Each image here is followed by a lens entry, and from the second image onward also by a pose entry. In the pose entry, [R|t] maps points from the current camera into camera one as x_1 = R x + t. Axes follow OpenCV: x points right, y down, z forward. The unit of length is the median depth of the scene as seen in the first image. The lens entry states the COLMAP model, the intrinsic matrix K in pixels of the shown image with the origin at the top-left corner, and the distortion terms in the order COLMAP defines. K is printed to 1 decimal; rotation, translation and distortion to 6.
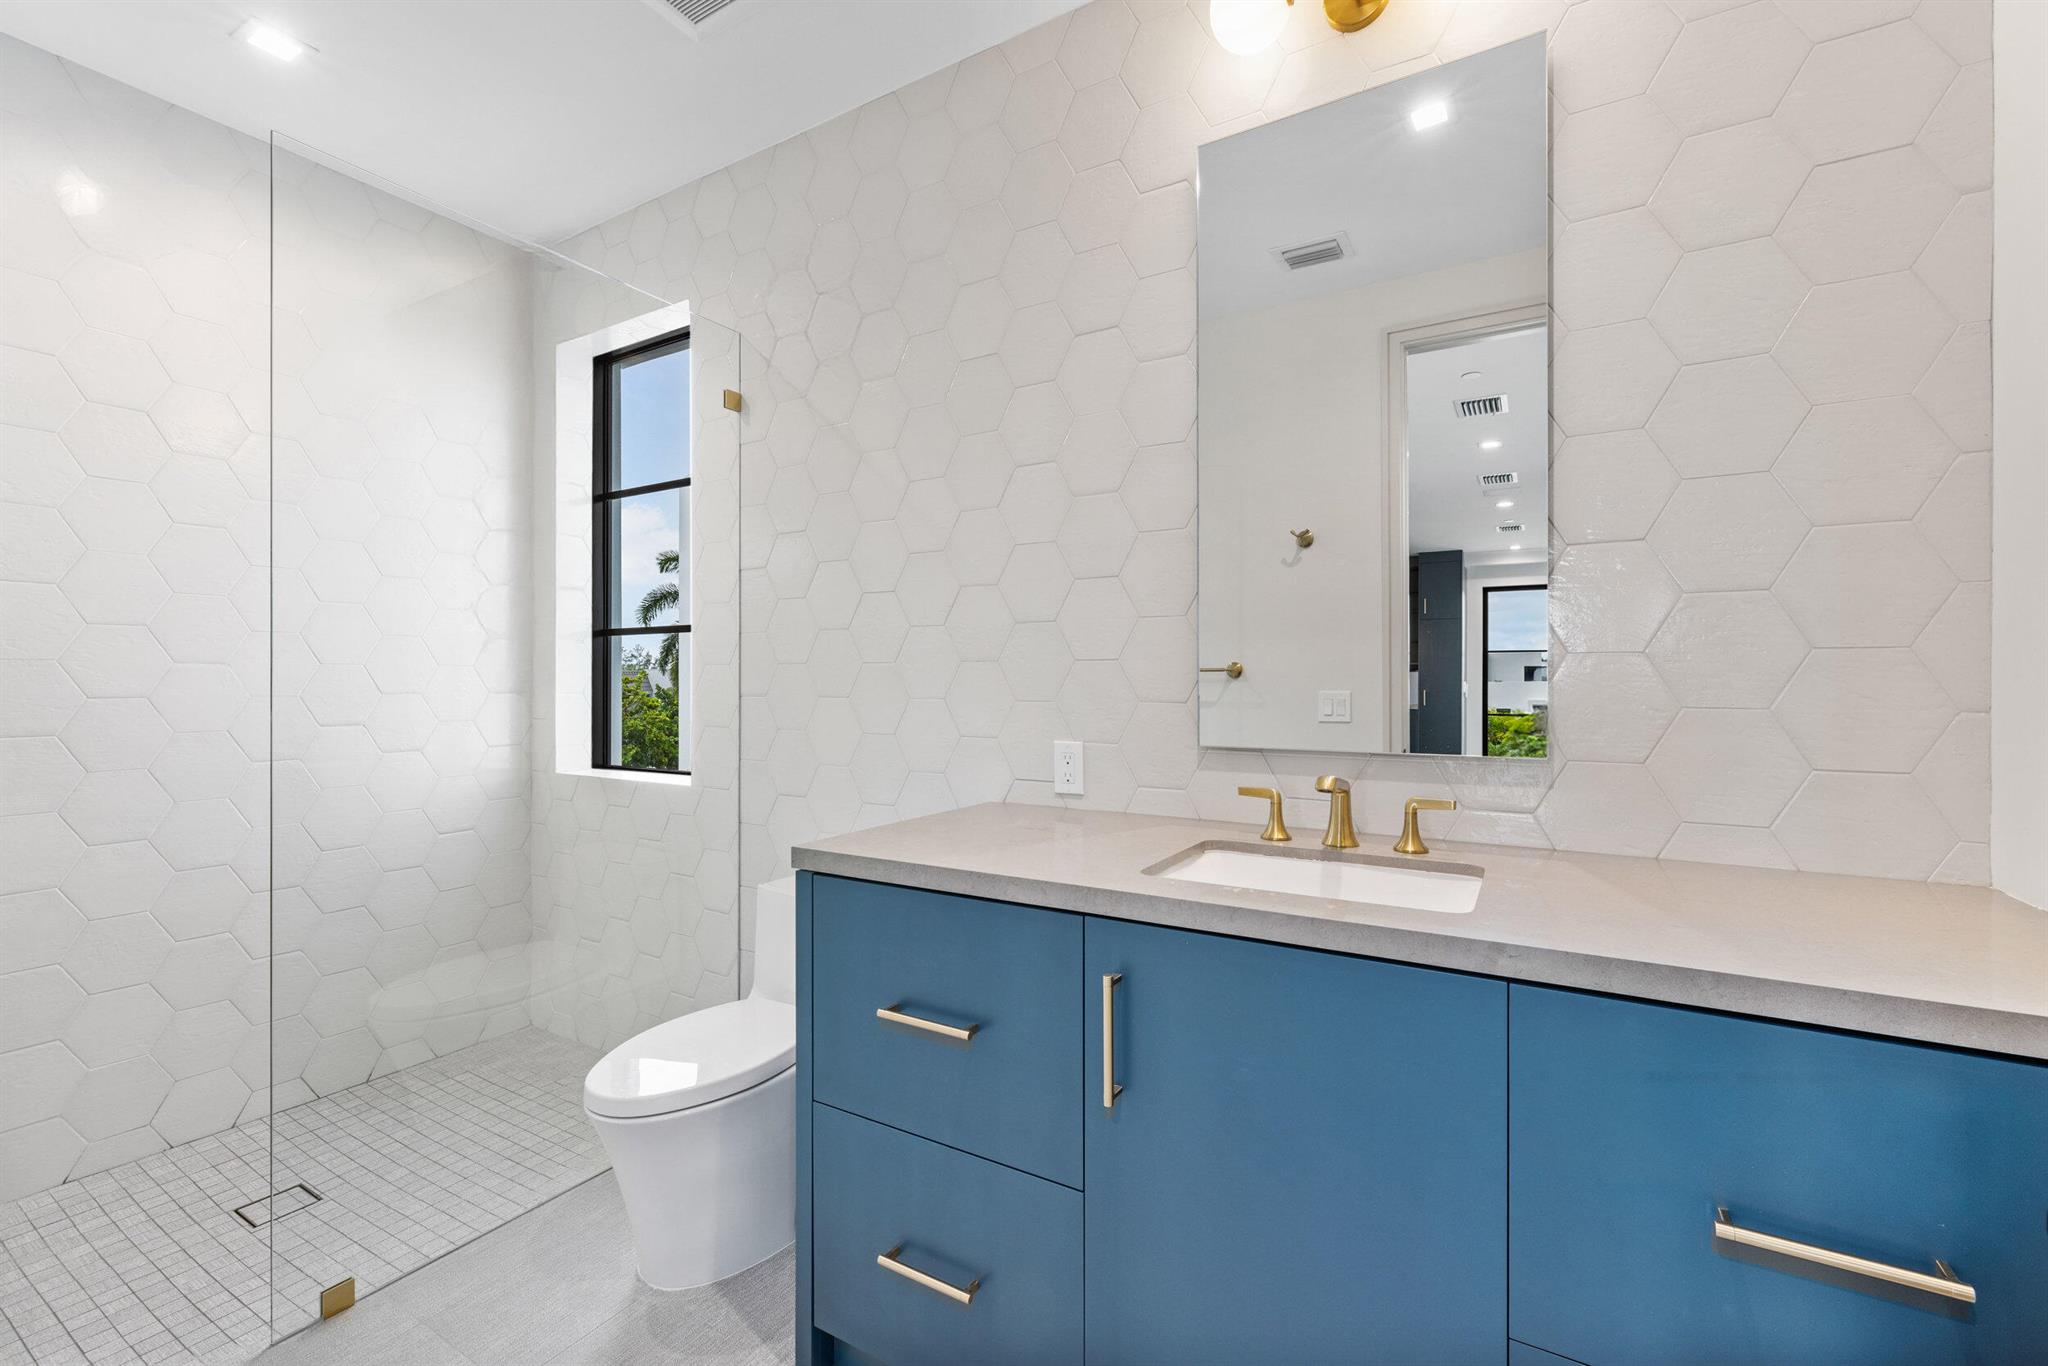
lens RADIAL K [[874.9, 0, 1024.0], [0, 874.9, 683.0], [0, 0, 1]] dist [-0.000743, -0.000017]
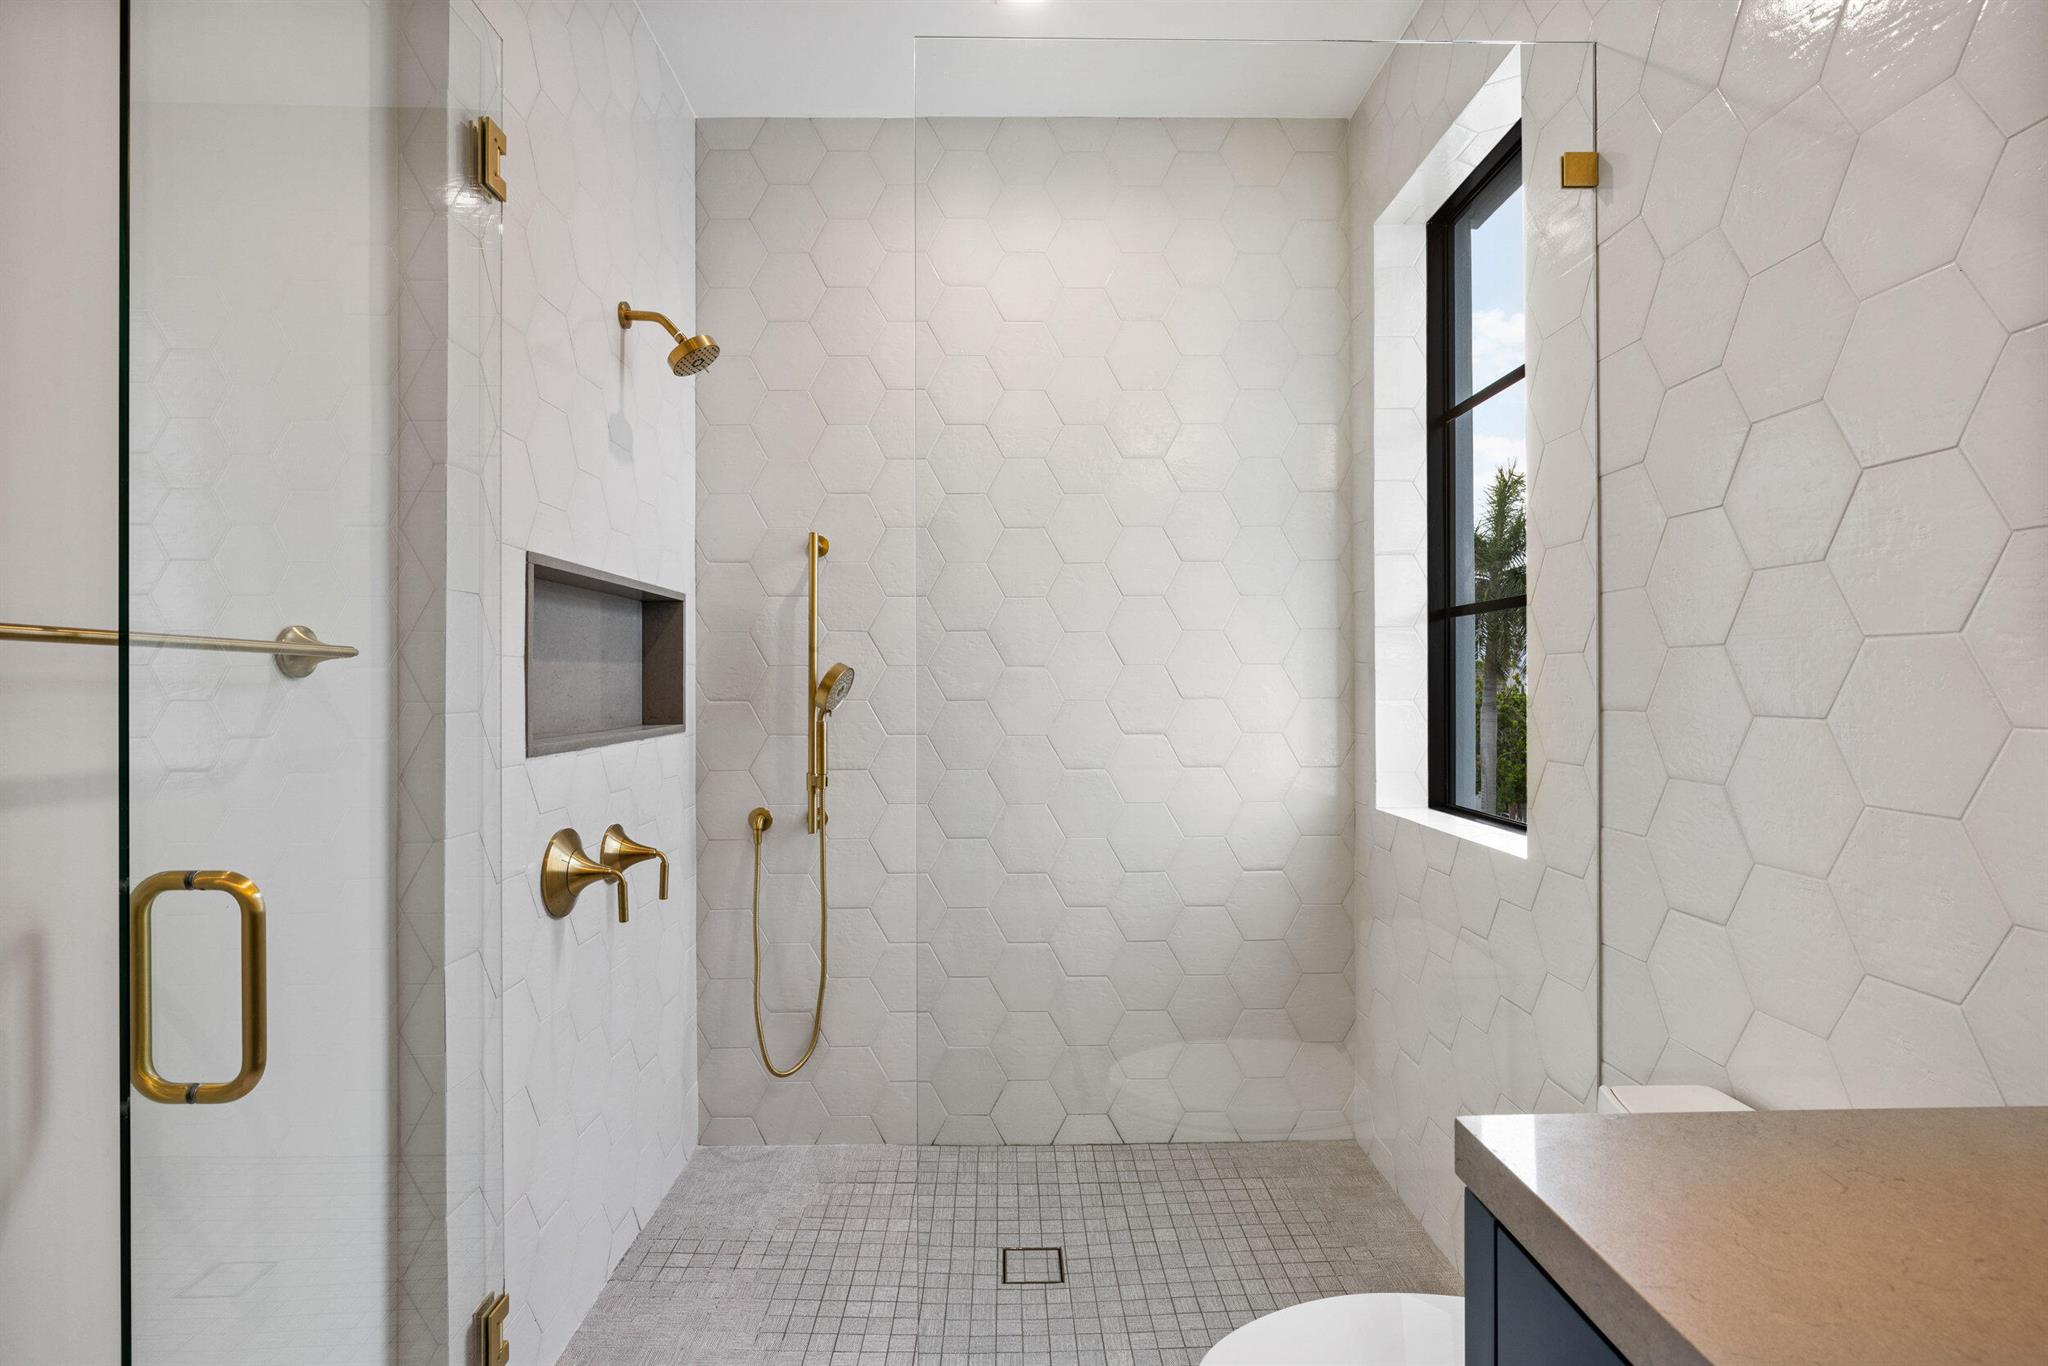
lens RADIAL K [[978.2, 0, 1024.0], [0, 978.2, 683.0], [0, 0, 1]] dist [-0.000301, 0.000008]
pose [[0.533332, -0.003342, -0.845900, -0.000964], [0.001089, 0.999994, -0.003265, -0.000510], [0.845906, 0.000820, 0.533332, 0.370003]]
